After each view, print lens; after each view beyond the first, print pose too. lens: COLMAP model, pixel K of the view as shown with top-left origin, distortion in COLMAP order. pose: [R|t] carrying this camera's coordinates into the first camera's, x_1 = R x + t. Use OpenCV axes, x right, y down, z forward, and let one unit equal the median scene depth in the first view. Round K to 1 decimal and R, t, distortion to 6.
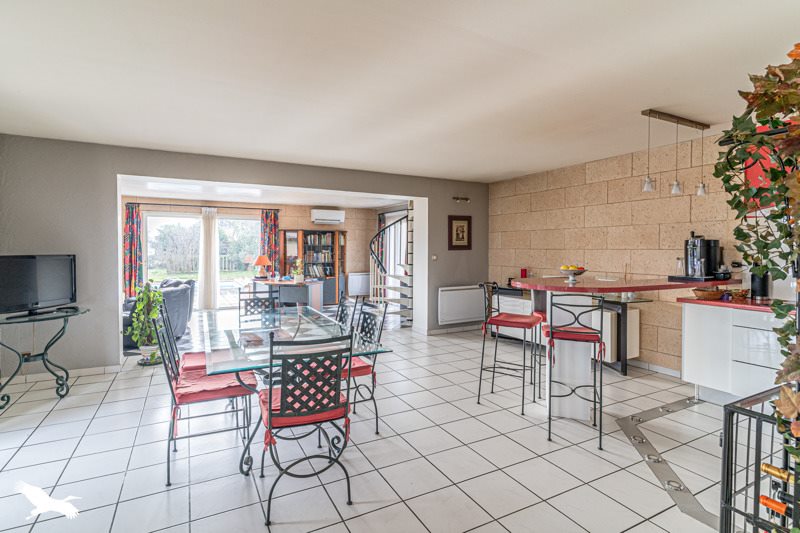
lens RADIAL K [[399.7, 0, 397.1], [0, 399.7, 261.4], [0, 0, 1]] dist [-0.003606, -0.000493]
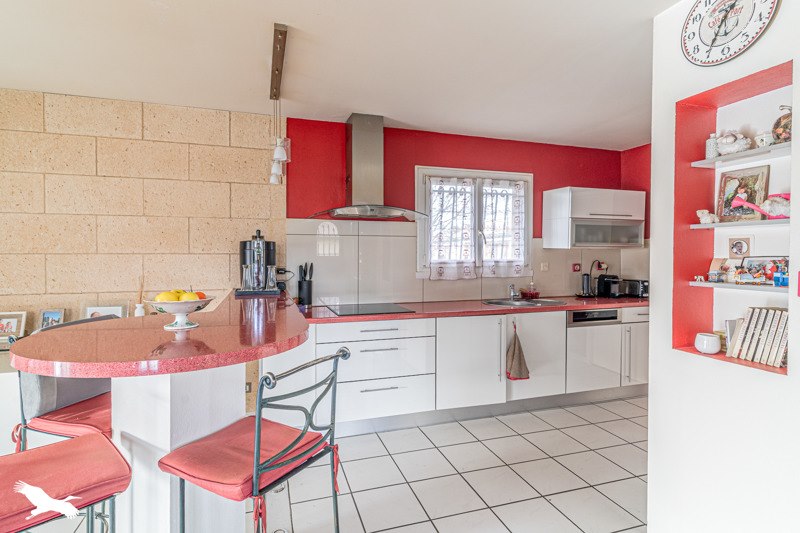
lens RADIAL K [[399.7, 0, 395.4], [0, 399.7, 261.7], [0, 0, 1]] dist [-0.003606, -0.000493]
pose [[0.185329, -0.020125, 0.982470, 0.035116], [0.029599, 0.999451, 0.014889, -0.016115], [-0.982231, 0.026321, 0.185823, 0.518335]]
